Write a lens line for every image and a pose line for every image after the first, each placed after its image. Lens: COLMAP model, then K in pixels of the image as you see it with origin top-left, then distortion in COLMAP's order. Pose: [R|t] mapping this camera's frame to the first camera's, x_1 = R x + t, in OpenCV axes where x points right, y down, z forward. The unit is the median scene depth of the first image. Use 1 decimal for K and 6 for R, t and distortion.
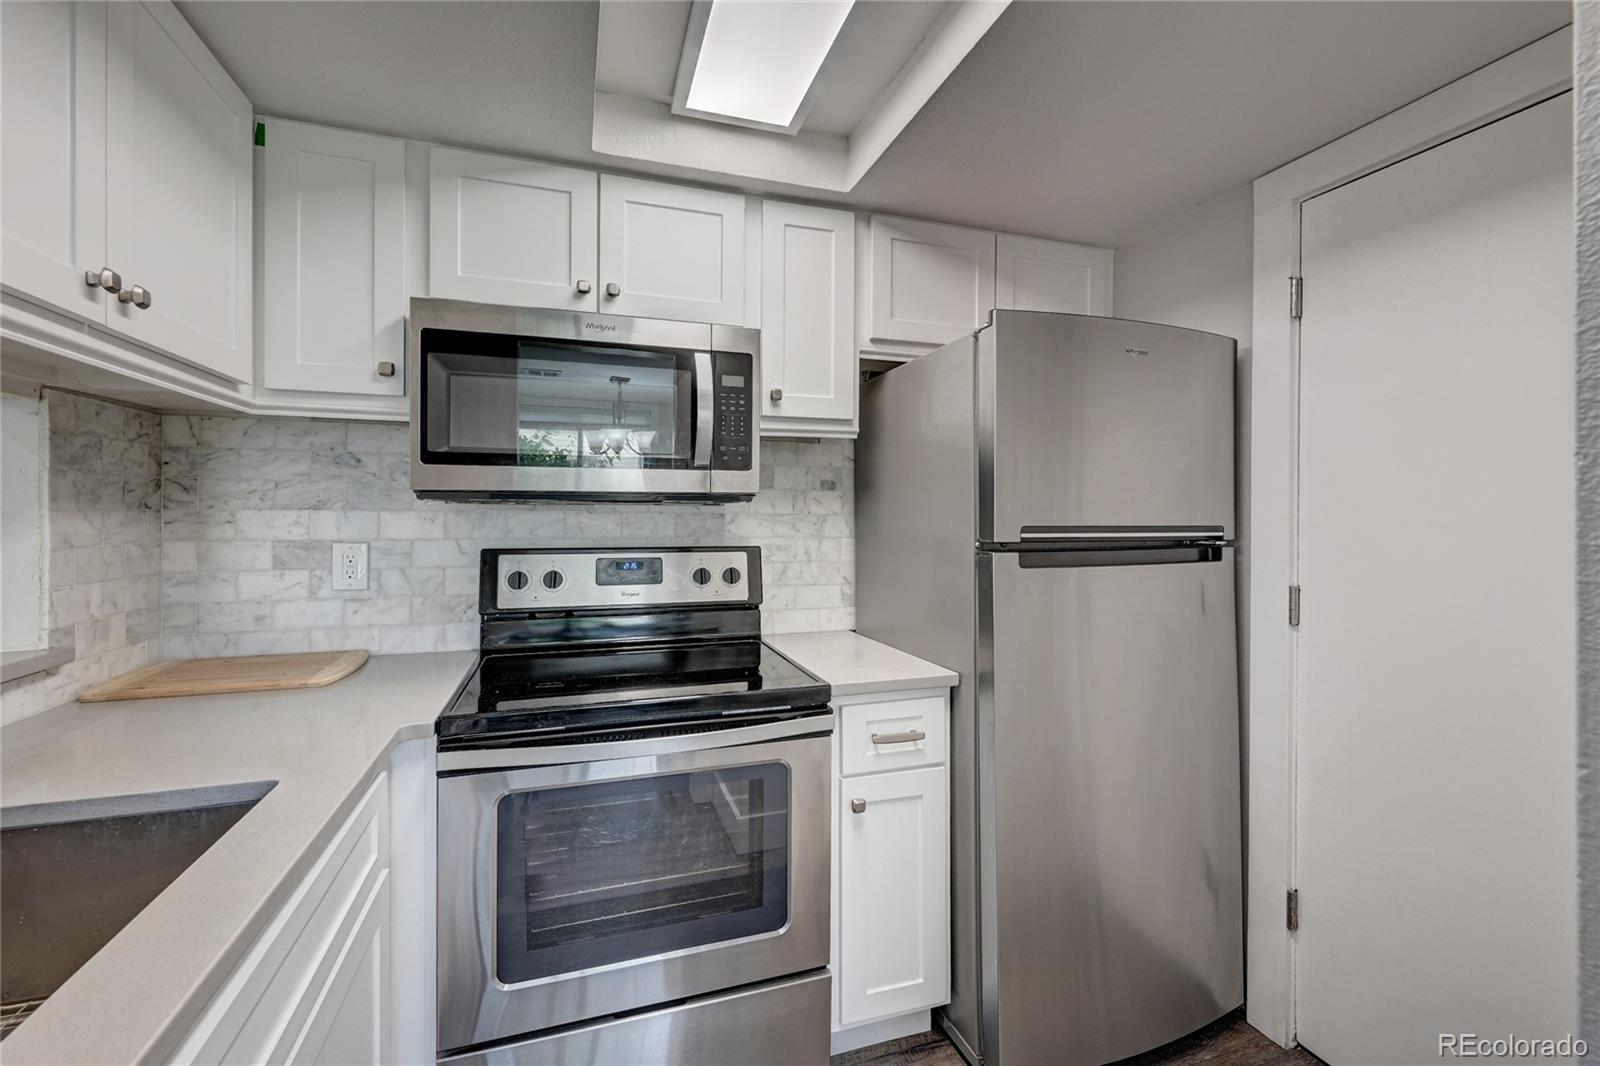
lens RADIAL K [[637.2, 0, 801.9], [0, 637.2, 511.4], [0, 0, 1]] dist [-0.002264, -0.000265]
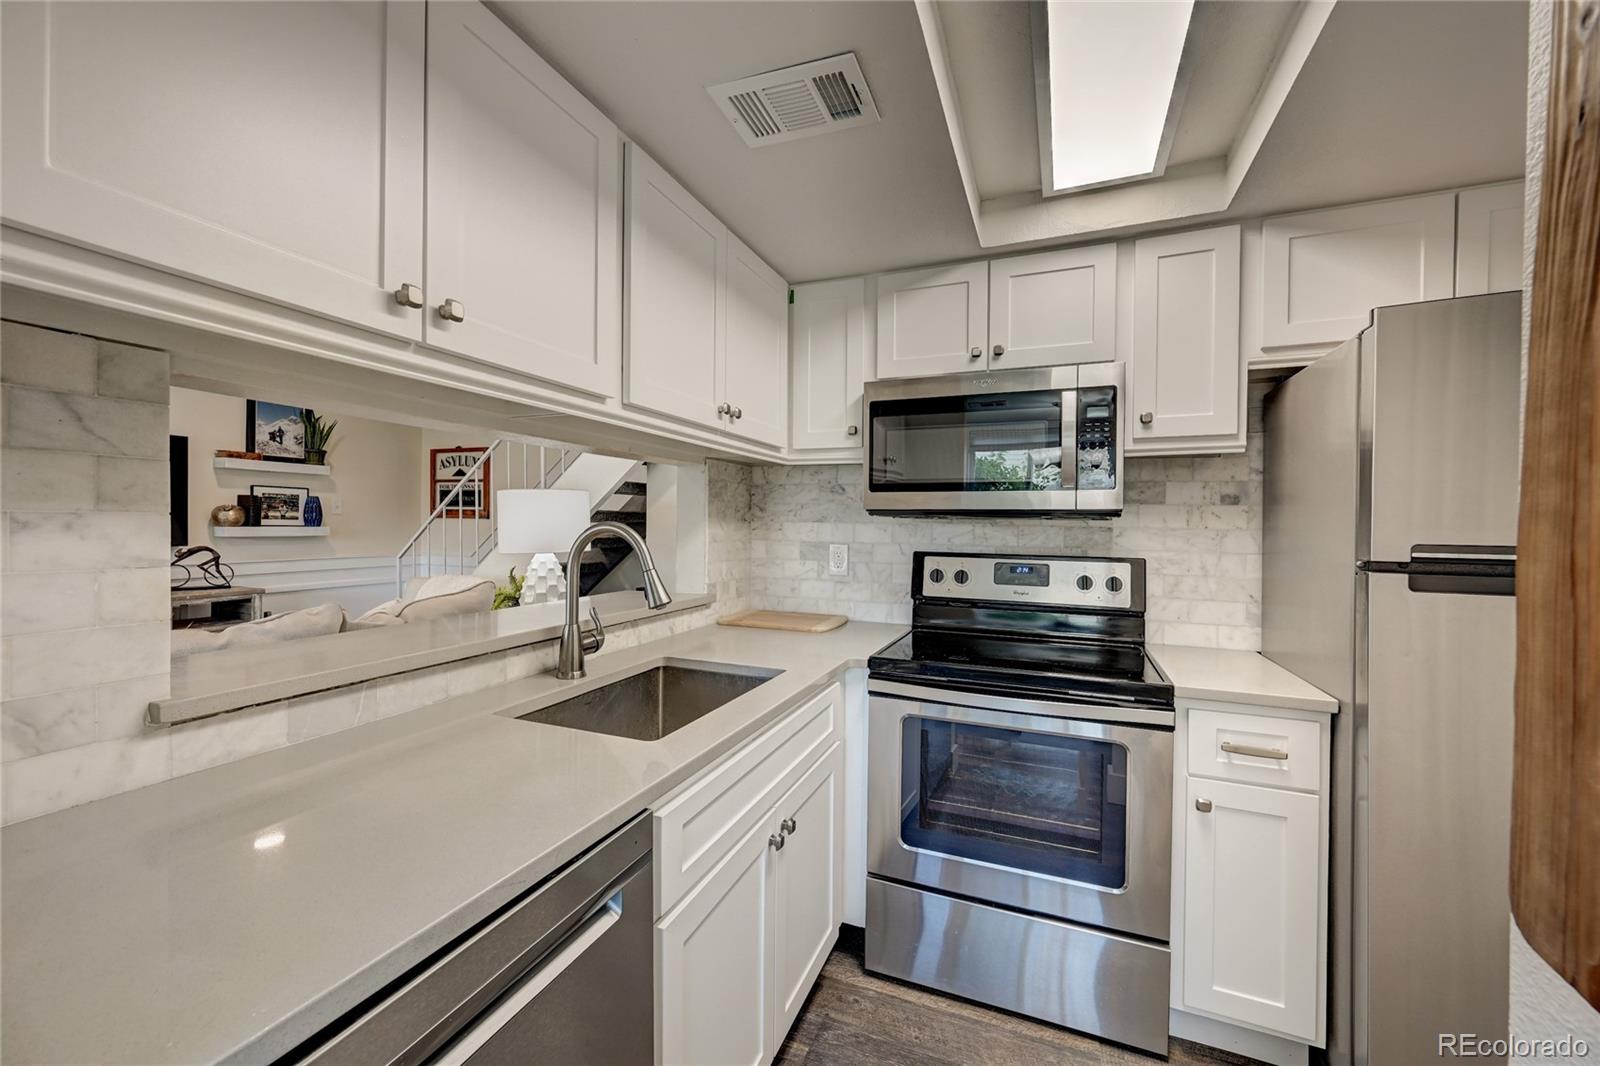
lens RADIAL K [[633.7, 0, 805.3], [0, 633.7, 524.3], [0, 0, 1]] dist [-0.000854, -0.000076]
pose [[0.748025, 0.006990, -0.663634, 0.244562], [-0.007421, 0.999970, 0.002168, -0.000513], [0.663629, 0.003303, 0.748055, -0.190052]]
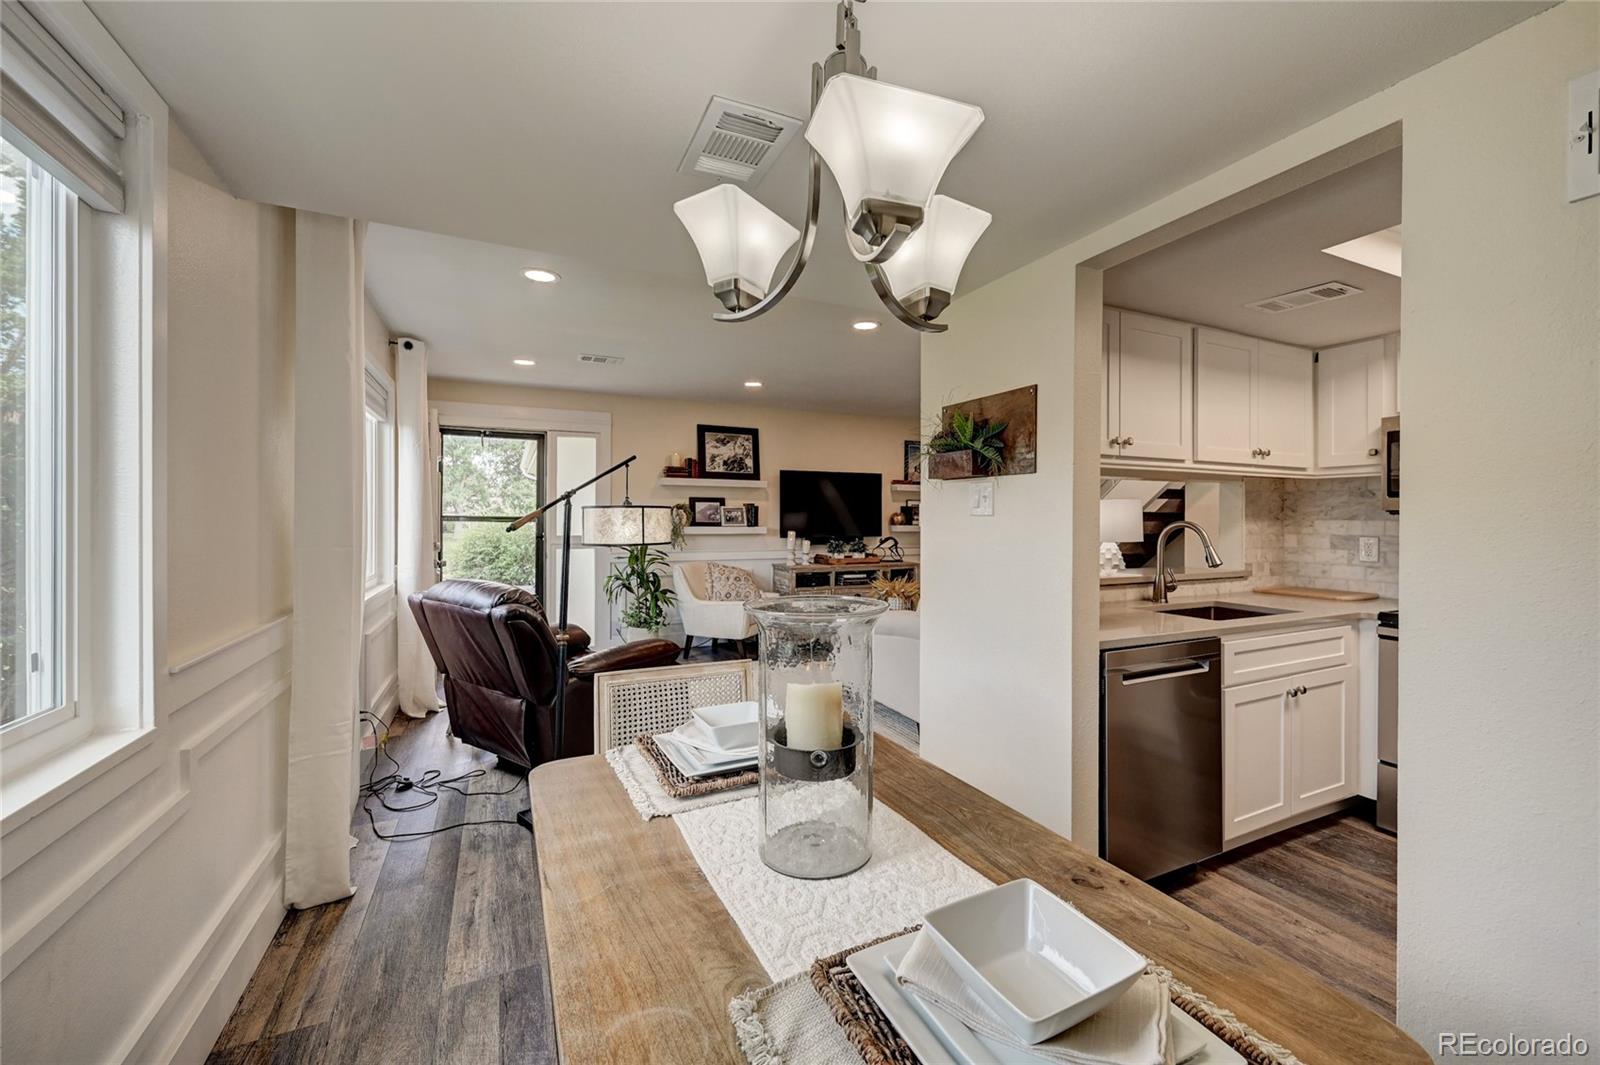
lens RADIAL K [[633.7, 0, 805.3], [0, 633.7, 523.8], [0, 0, 1]] dist [-0.000854, -0.000076]
pose [[0.090143, 0.005143, -0.995916, 1.108713], [0.000863, 0.999986, 0.005242, -0.002354], [0.995928, -0.001332, 0.090138, -0.922536]]
